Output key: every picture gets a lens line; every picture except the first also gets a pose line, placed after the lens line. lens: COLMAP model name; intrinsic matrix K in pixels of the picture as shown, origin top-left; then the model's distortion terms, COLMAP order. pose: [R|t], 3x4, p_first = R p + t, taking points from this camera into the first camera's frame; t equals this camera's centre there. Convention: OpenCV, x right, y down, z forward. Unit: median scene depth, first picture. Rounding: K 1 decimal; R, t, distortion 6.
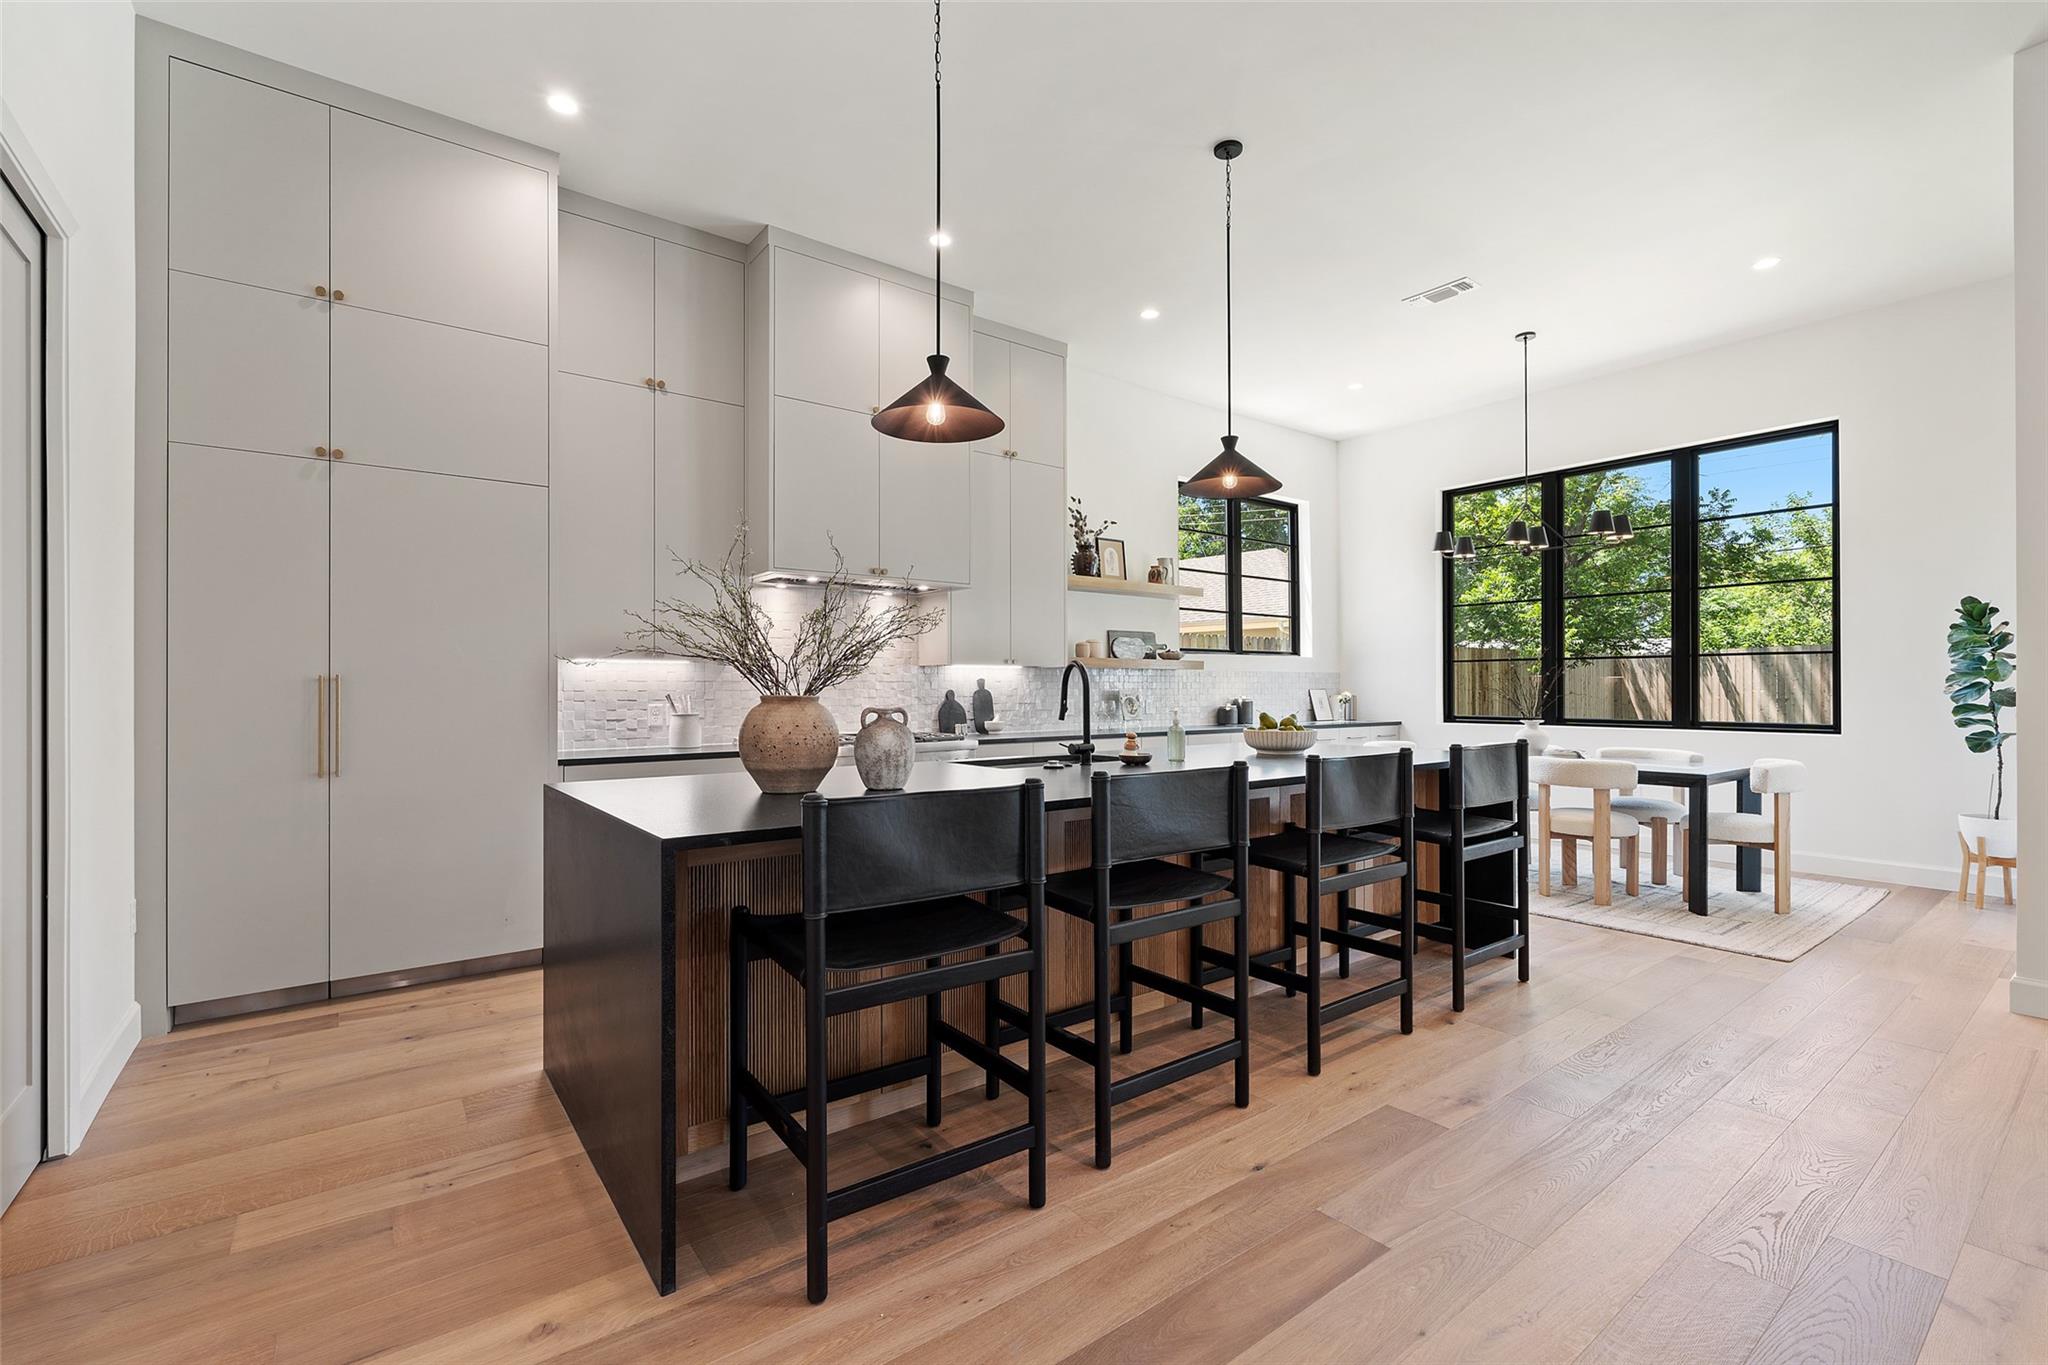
lens RADIAL K [[887.6, 0, 1023.9], [0, 887.6, 688.5], [0, 0, 1]] dist [-0.003458, 0.000538]
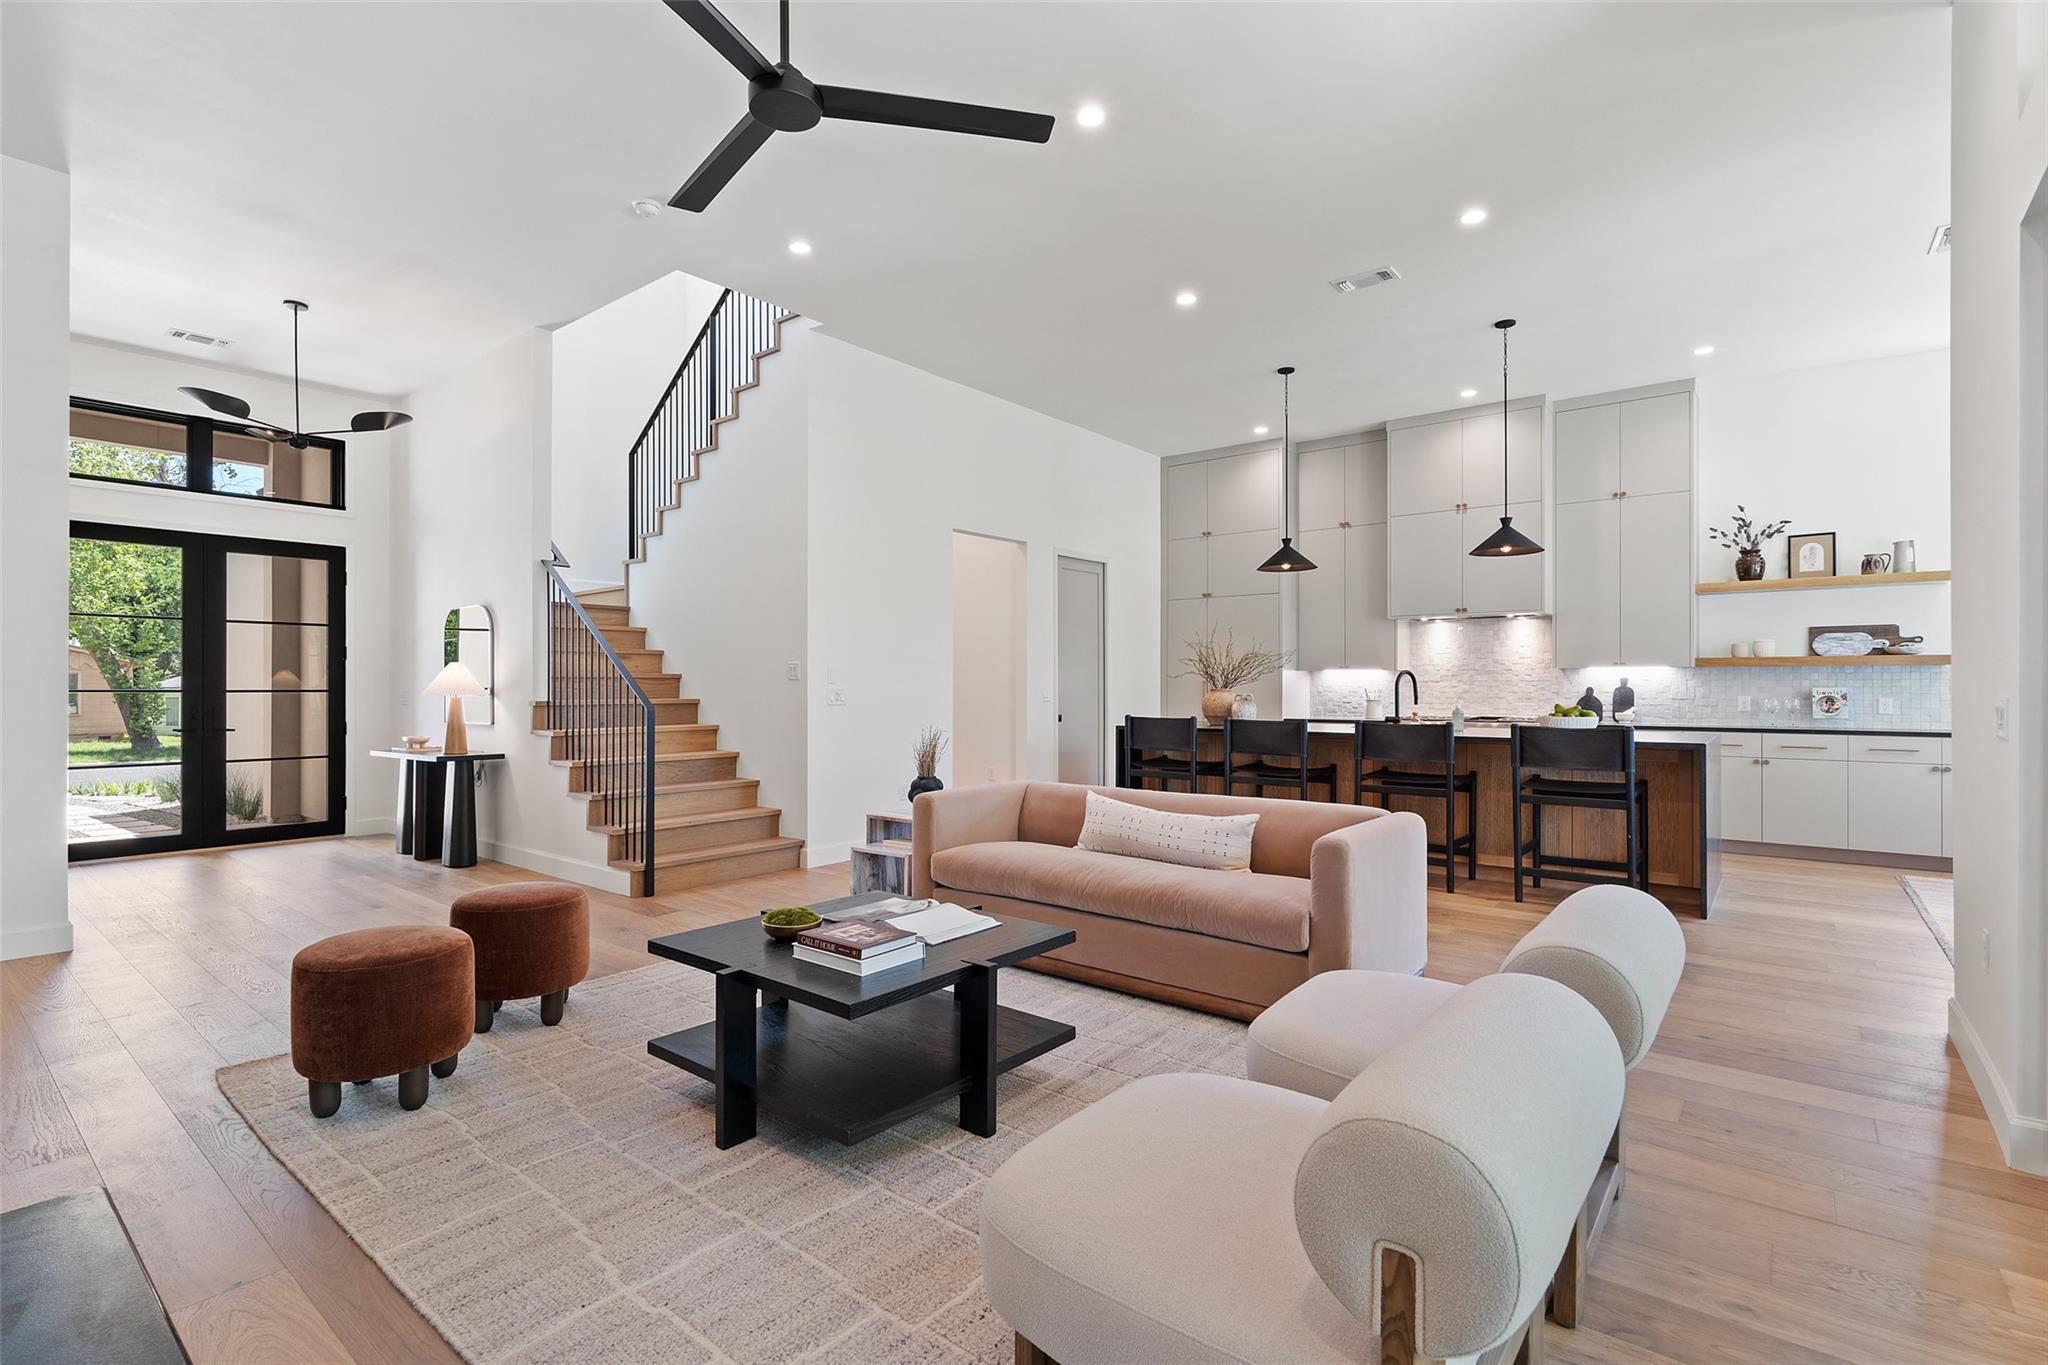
lens RADIAL K [[933.5, 0, 1025.5], [0, 933.5, 685.6], [0, 0, 1]] dist [-0.001842, 0.000240]
pose [[0.244744, 0.002840, -0.969584, 0.992867], [-0.000002, 0.999996, 0.002928, -0.004557], [0.969588, -0.000715, 0.244742, -0.106433]]
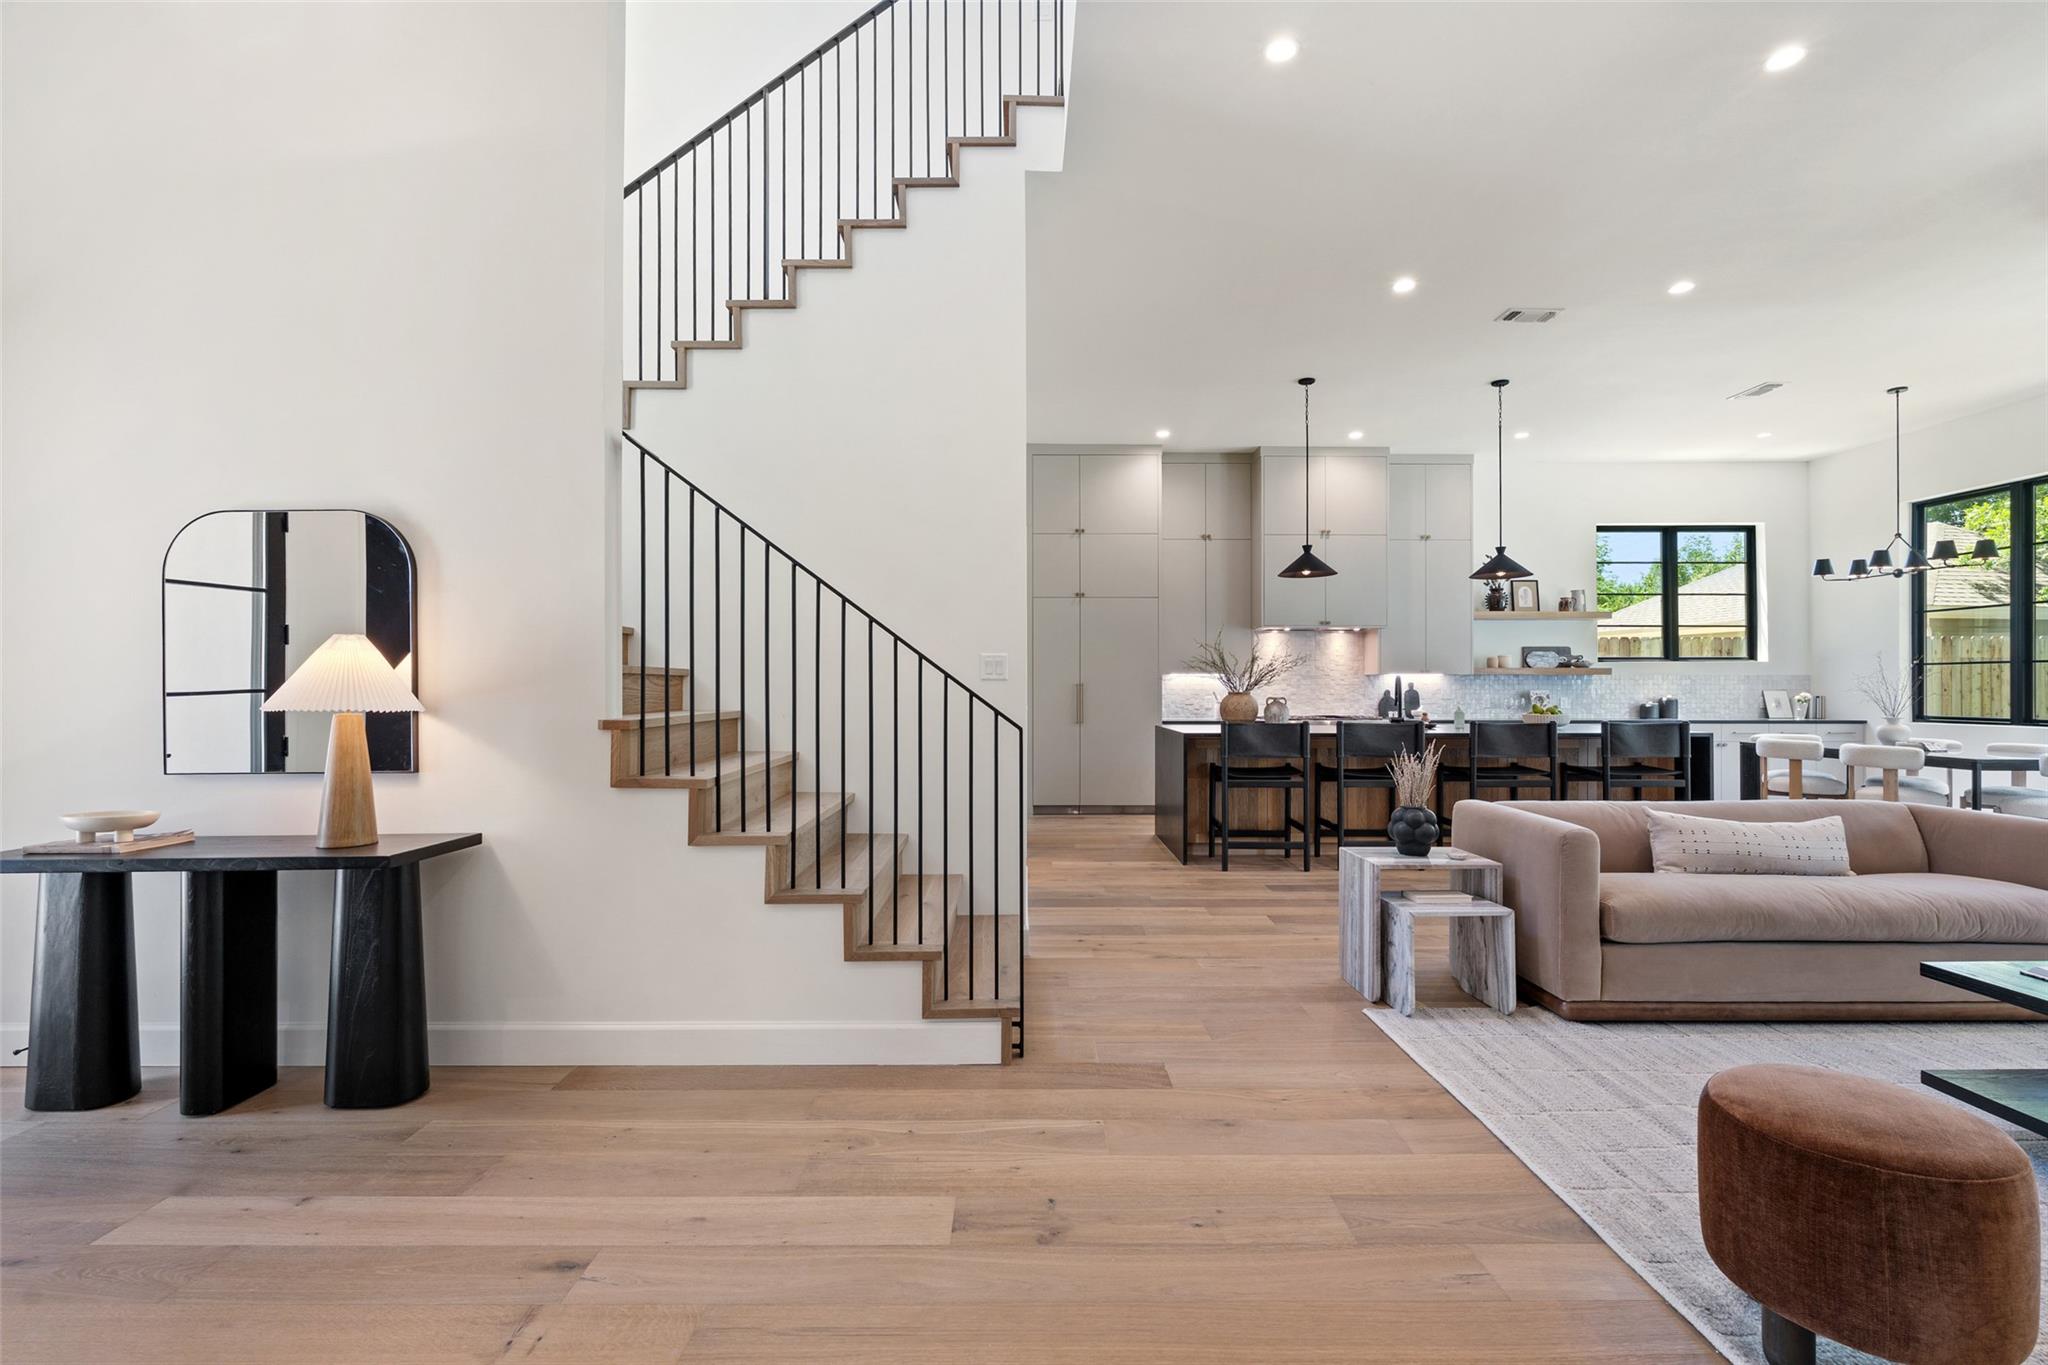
lens RADIAL K [[887.6, 0, 1028.6], [0, 887.6, 678.7], [0, 0, 1]] dist [-0.003458, 0.000538]
pose [[0.798989, -0.003229, -0.601337, 0.345719], [-0.002322, 0.999962, -0.008456, -0.003372], [0.601341, 0.008152, 0.798951, -0.619094]]
